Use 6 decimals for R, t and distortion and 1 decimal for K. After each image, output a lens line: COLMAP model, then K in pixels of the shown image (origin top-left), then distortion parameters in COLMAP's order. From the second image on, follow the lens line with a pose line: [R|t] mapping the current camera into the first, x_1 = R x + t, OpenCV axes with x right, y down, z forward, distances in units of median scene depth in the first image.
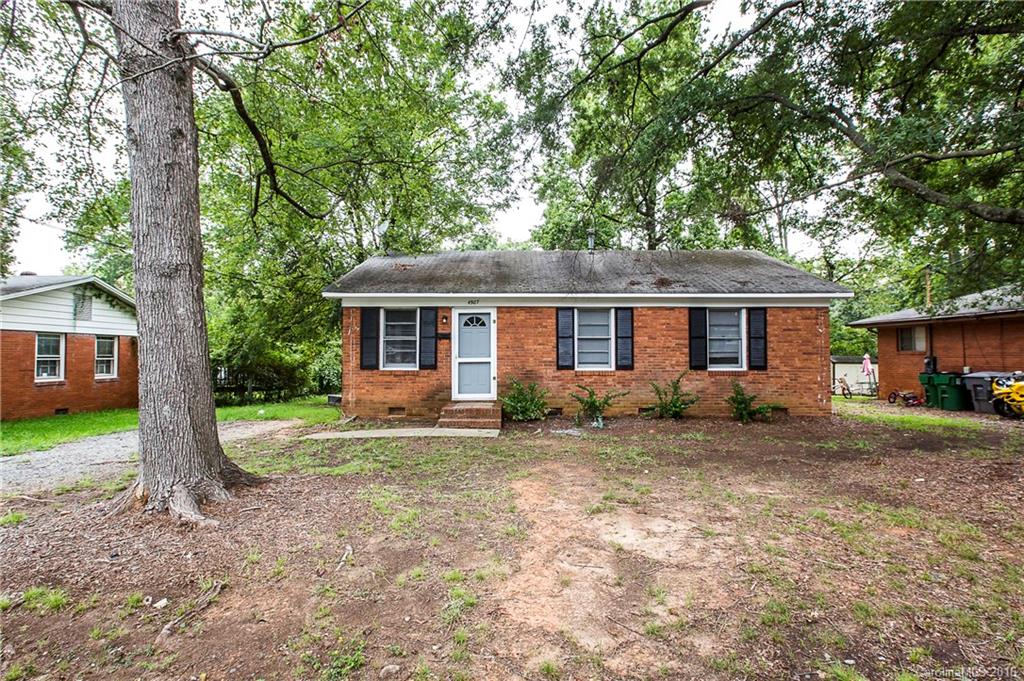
lens RADIAL K [[459.5, 0, 524.4], [0, 459.5, 344.8], [0, 0, 1]] dist [0.002712, -0.001504]
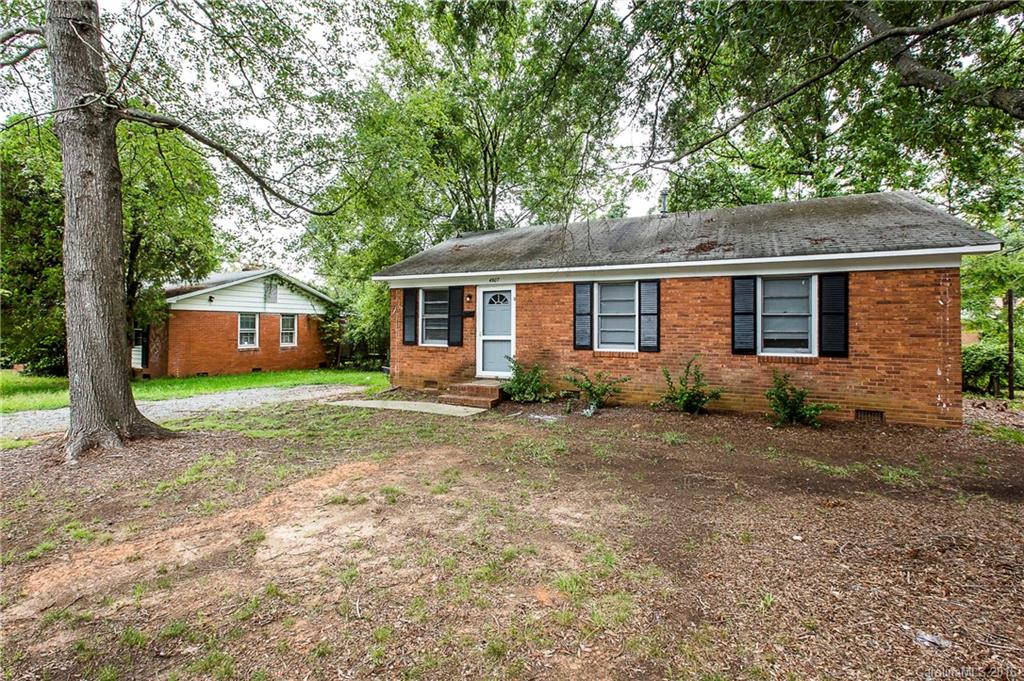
lens RADIAL K [[459.5, 0, 488.8], [0, 459.5, 321.9], [0, 0, 1]] dist [0.002712, -0.001504]
pose [[0.906870, -0.000334, -0.421411, 0.307482], [0.004027, 0.999961, 0.007874, -0.009867], [0.421392, -0.008838, 0.906836, 0.089982]]
